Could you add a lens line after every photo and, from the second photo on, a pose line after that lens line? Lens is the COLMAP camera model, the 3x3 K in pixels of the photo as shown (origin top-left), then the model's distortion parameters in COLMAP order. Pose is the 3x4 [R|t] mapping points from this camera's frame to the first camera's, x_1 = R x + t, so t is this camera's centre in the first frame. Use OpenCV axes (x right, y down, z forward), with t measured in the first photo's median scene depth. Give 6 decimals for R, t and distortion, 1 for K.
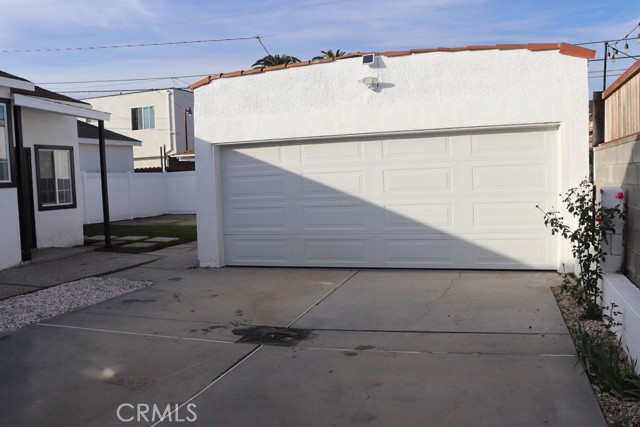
lens RADIAL K [[542.5, 0, 319.4], [0, 542.5, 219.4], [0, 0, 1]] dist [-0.157391, 0.147858]
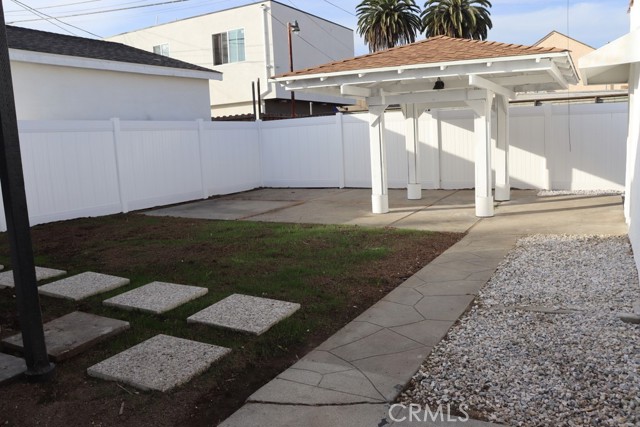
lens RADIAL K [[525.5, 0, 319.0], [0, 525.5, 217.6], [0, 0, 1]] dist [-0.165357, 0.137906]
pose [[0.985171, 0.013797, -0.171019, -0.307189], [-0.000522, 0.996998, 0.077424, -0.061074], [0.171573, -0.076186, 0.982221, 1.092065]]
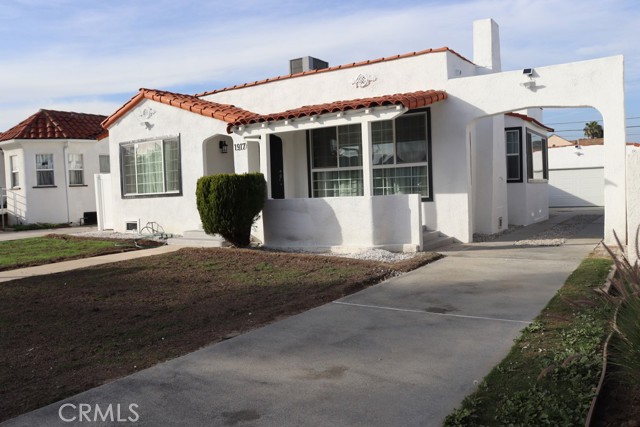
lens RADIAL K [[525.5, 0, 317.7], [0, 525.5, 216.2], [0, 0, 1]] dist [-0.165357, 0.137906]
pose [[0.967802, 0.016200, -0.251191, -0.689463], [-0.020903, 0.999652, -0.016066, 0.240881], [0.250844, 0.020799, 0.967804, -2.561242]]
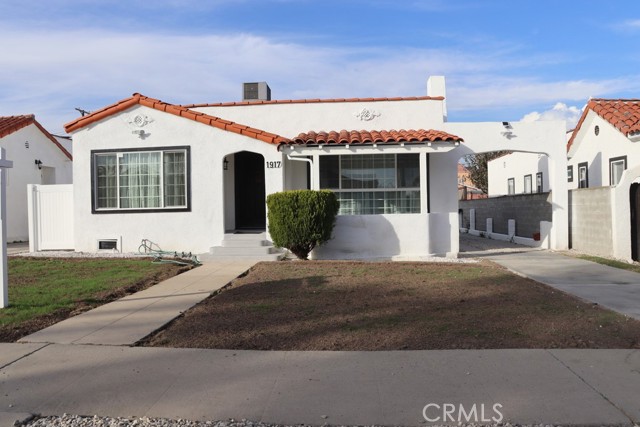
lens RADIAL K [[525.5, 0, 318.6], [0, 525.5, 214.0], [0, 0, 1]] dist [-0.165357, 0.137906]
pose [[0.963648, 0.021507, 0.266308, -1.572109], [-0.000668, 0.996946, -0.078093, 0.289641], [-0.267174, 0.075076, 0.960719, -2.689216]]
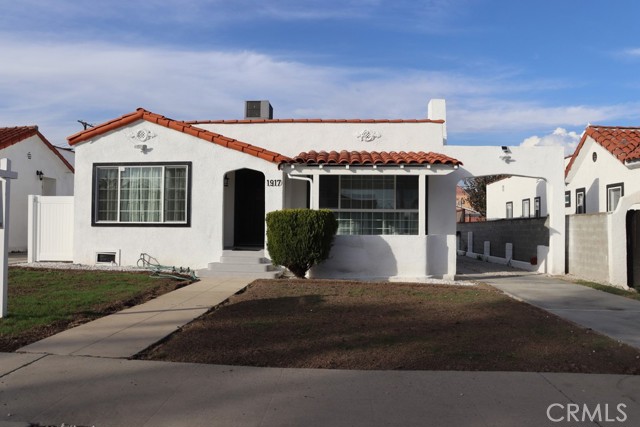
lens RADIAL K [[525.5, 0, 318.8], [0, 525.5, 216.0], [0, 0, 1]] dist [-0.165357, 0.137906]
pose [[0.961694, 0.055572, 0.268433, -1.576380], [-0.026836, 0.993618, -0.109560, 0.289075], [-0.272808, 0.098160, 0.957048, -2.699020]]
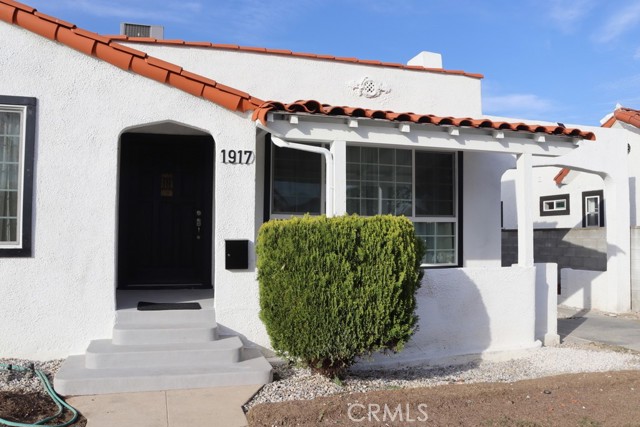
lens RADIAL K [[525.5, 0, 322.4], [0, 525.5, 216.0], [0, 0, 1]] dist [-0.165357, 0.137906]
pose [[0.805742, 0.066140, 0.588562, -1.606608], [0.009141, 0.992238, -0.124018, 0.189581], [-0.592196, 0.105307, 0.798883, -1.790120]]
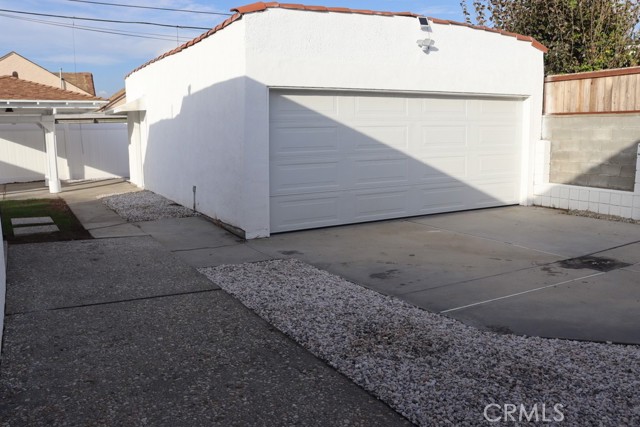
lens RADIAL K [[542.5, 0, 318.1], [0, 542.5, 215.7], [0, 0, 1]] dist [-0.157391, 0.147858]
pose [[0.662956, -0.089657, 0.743271, -0.838554], [0.048226, 0.995856, 0.077110, -0.004348], [-0.747104, -0.015275, 0.664532, 0.430011]]
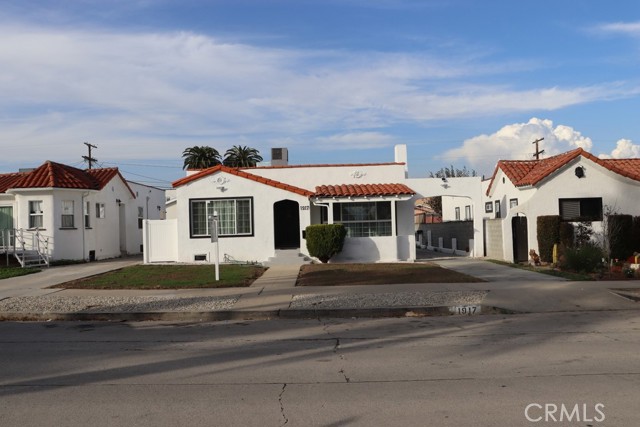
lens RADIAL K [[552.3, 0, 321.9], [0, 552.3, 216.8], [0, 0, 1]] dist [-0.136625, 0.033567]
pose [[0.942050, 0.020385, 0.334853, -2.129506], [0.016981, 0.993975, -0.108284, 0.365272], [-0.335043, 0.107695, 0.936028, -3.768871]]
